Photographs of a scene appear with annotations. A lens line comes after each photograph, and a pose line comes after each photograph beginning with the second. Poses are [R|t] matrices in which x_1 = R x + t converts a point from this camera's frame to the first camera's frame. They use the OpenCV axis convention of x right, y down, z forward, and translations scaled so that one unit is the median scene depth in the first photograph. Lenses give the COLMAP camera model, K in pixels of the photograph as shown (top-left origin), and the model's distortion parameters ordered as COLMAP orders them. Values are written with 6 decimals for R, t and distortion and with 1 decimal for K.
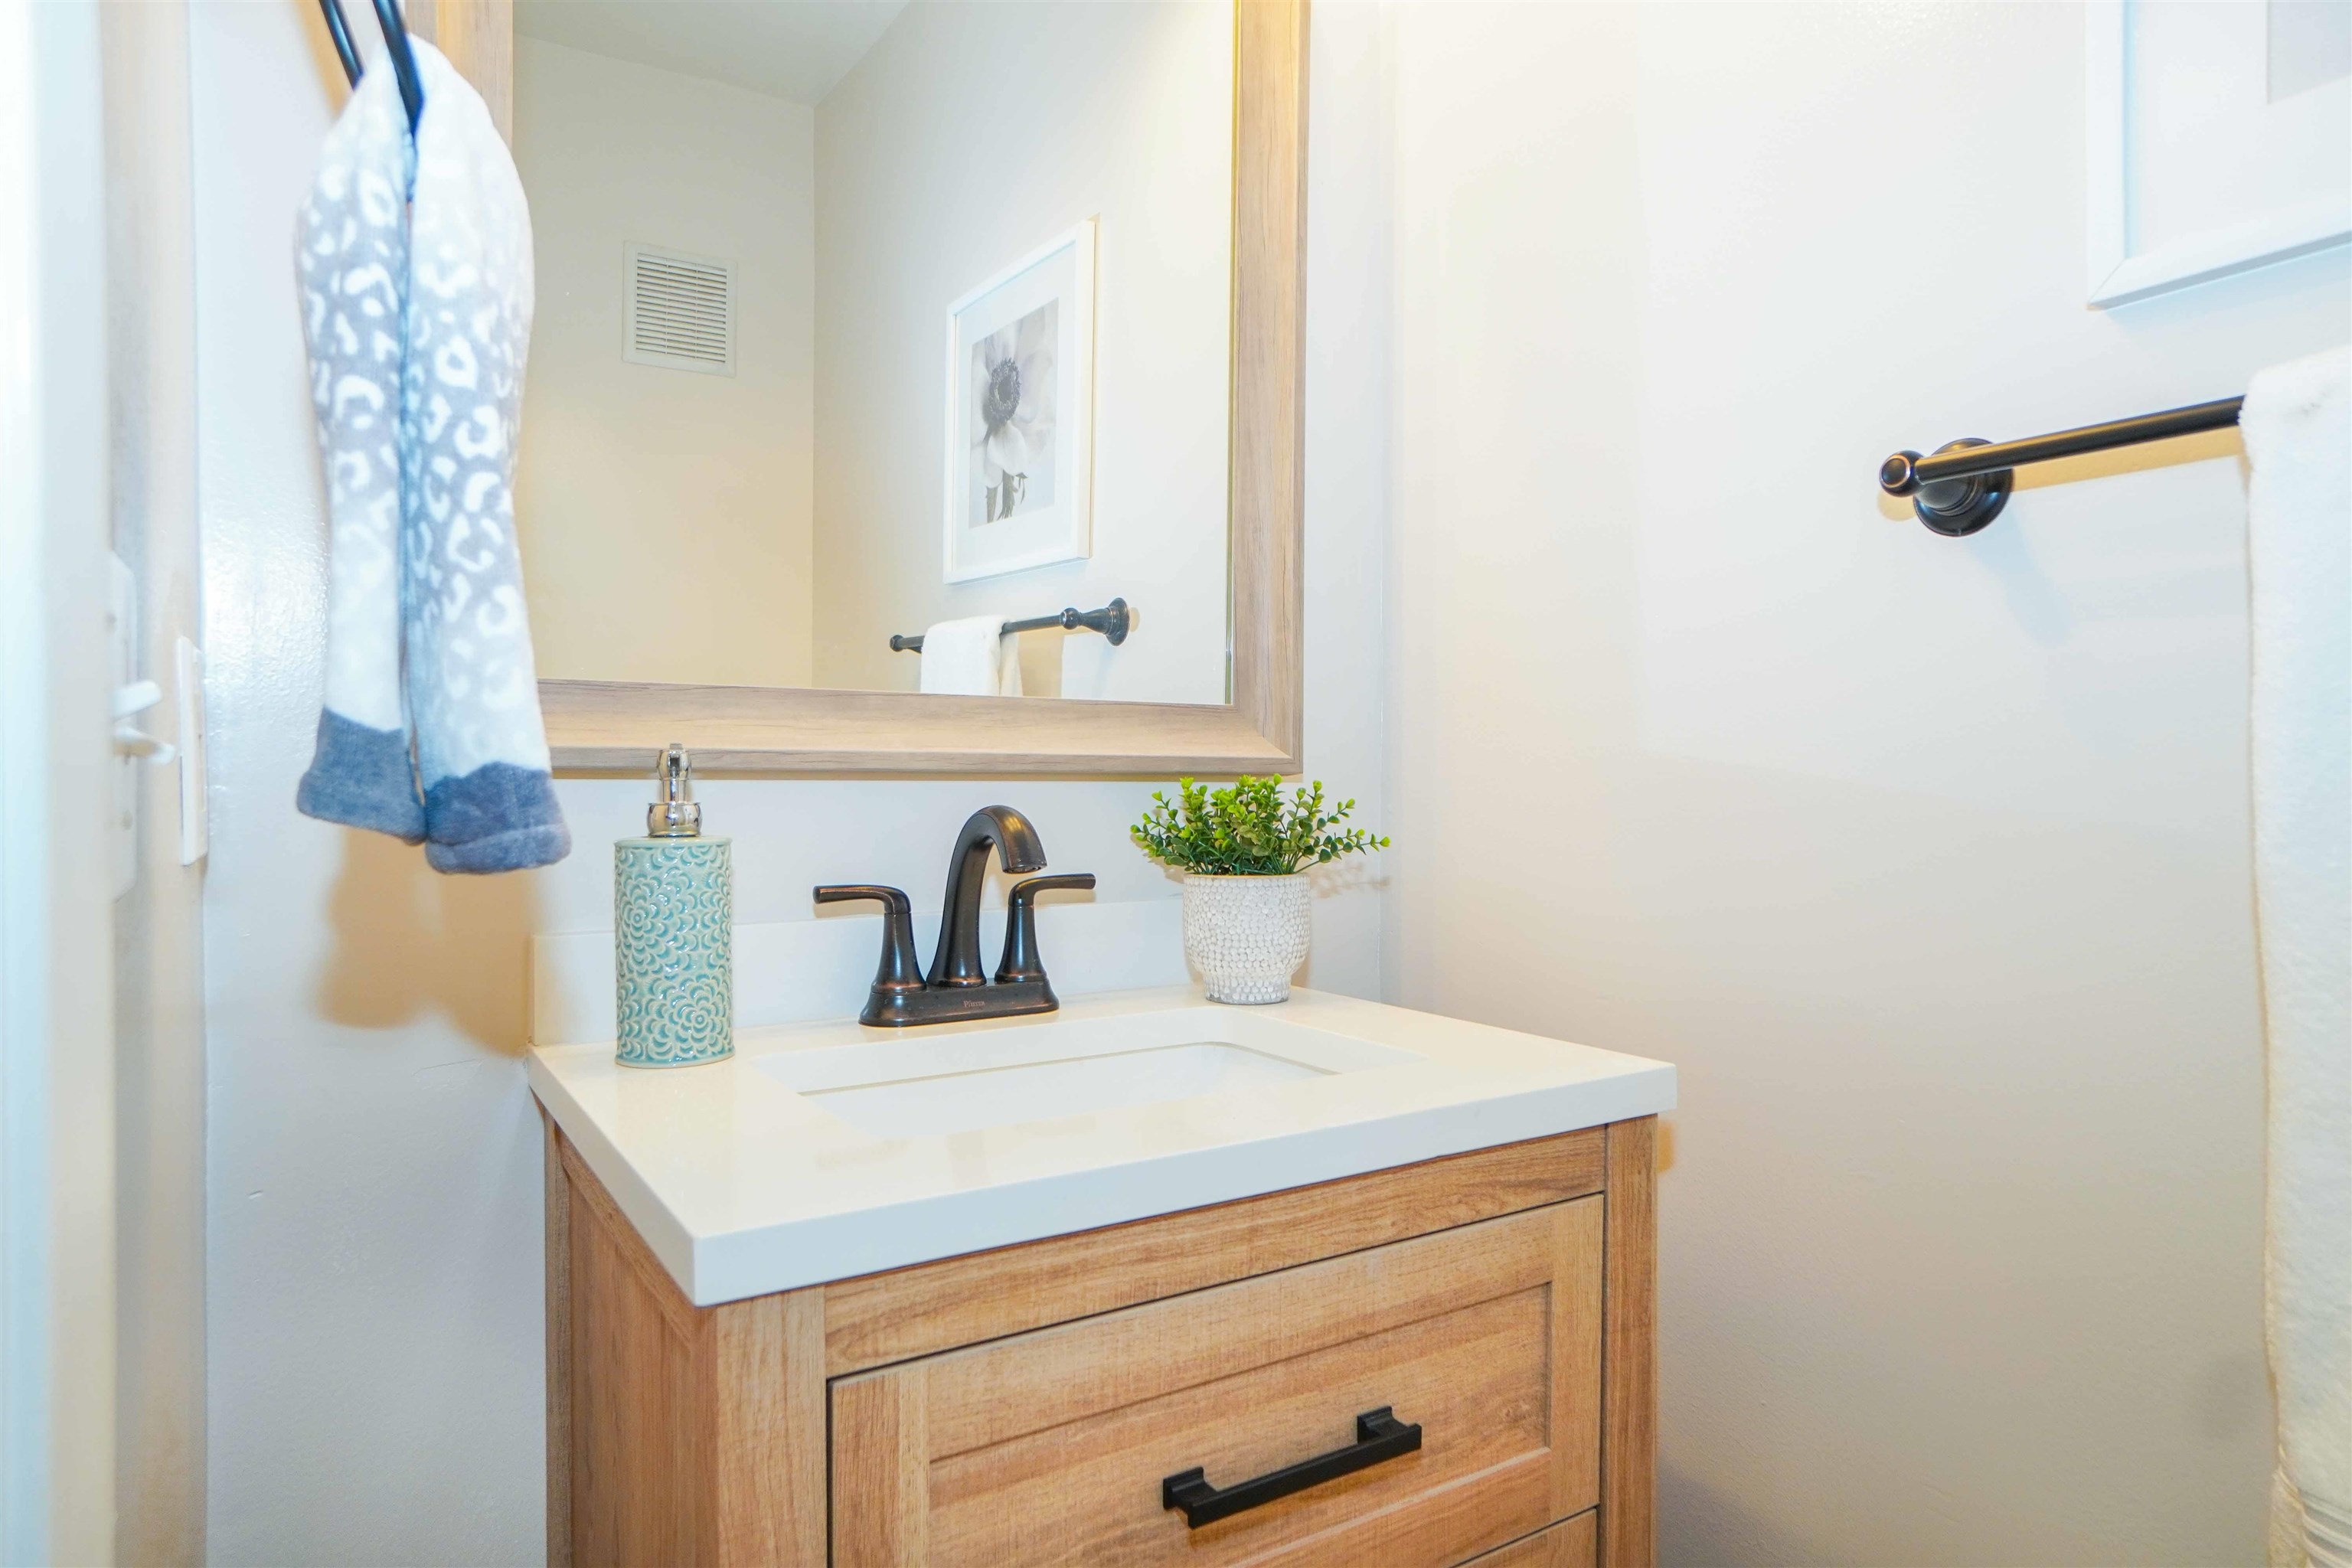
lens RADIAL K [[1484.7, 0, 1155.2], [0, 1484.7, 771.0], [0, 0, 1]] dist [-0.014906, 0.003476]
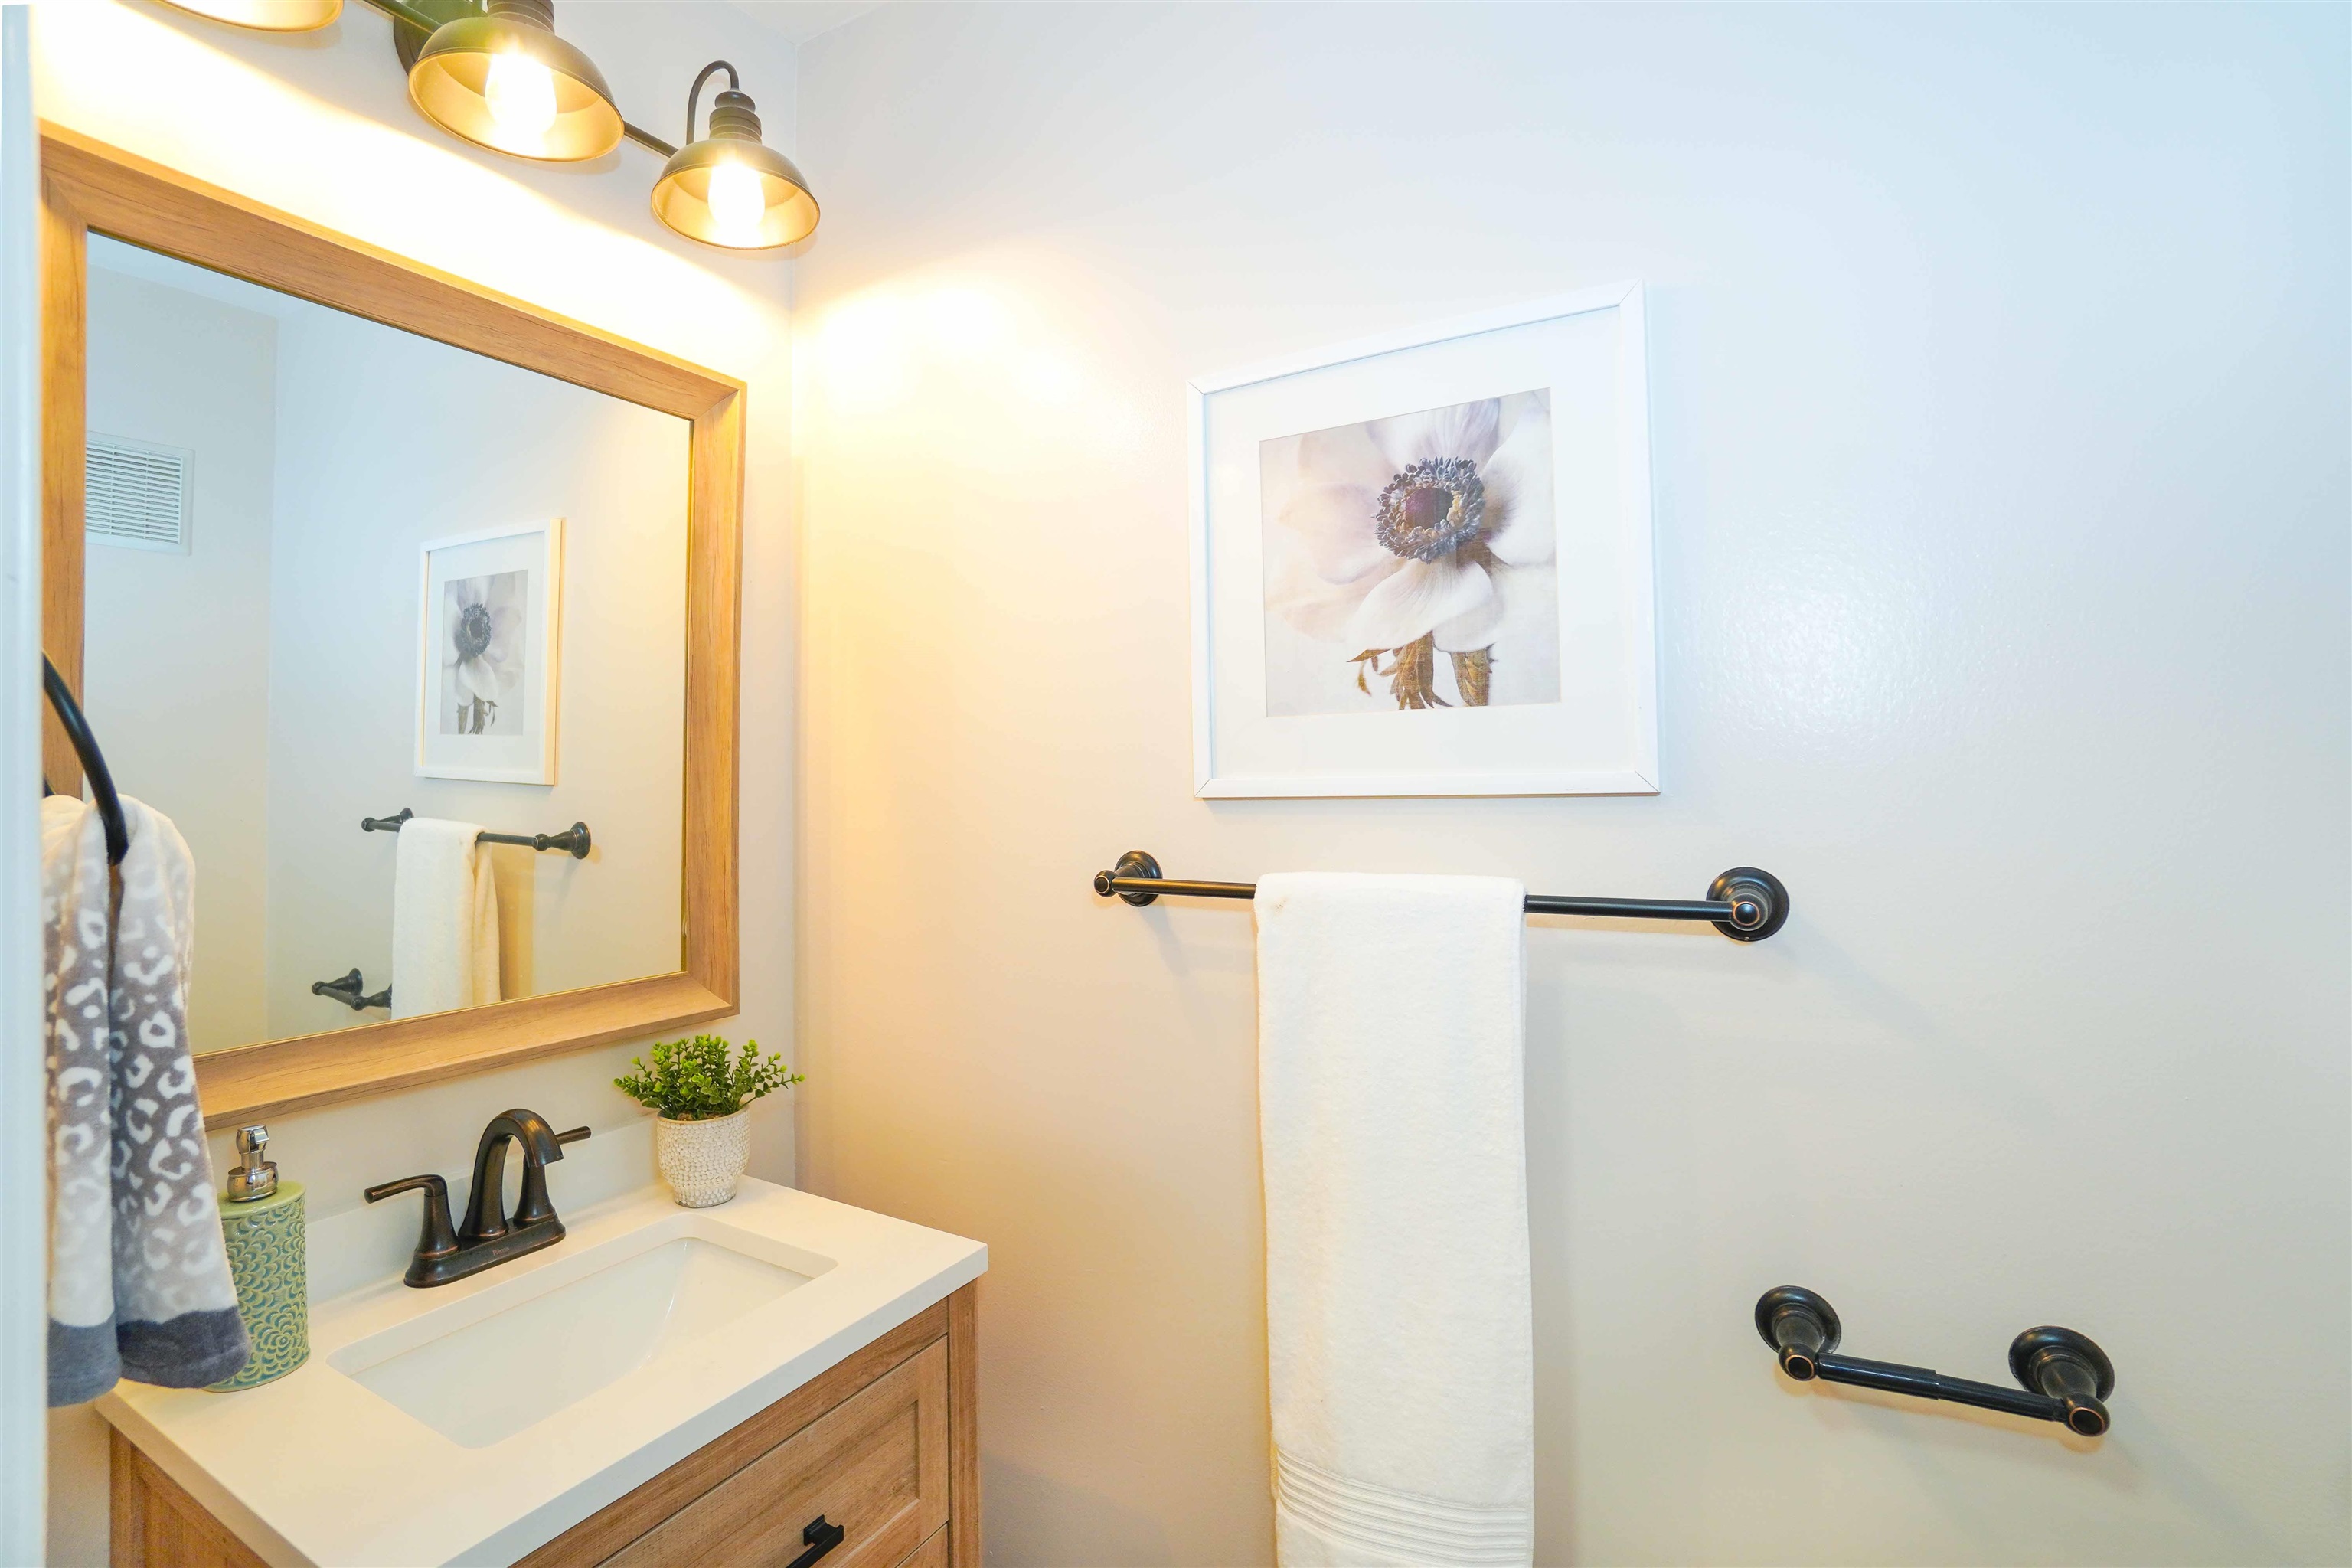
lens RADIAL K [[1118.8, 0, 1159.8], [0, 1118.8, 767.5], [0, 0, 1]] dist [-0.070972, 0.025776]
pose [[0.884309, 0.004390, 0.466882, -0.064599], [0.015448, 0.999133, -0.038654, -0.296065], [-0.466647, 0.041394, 0.883475, -0.228175]]
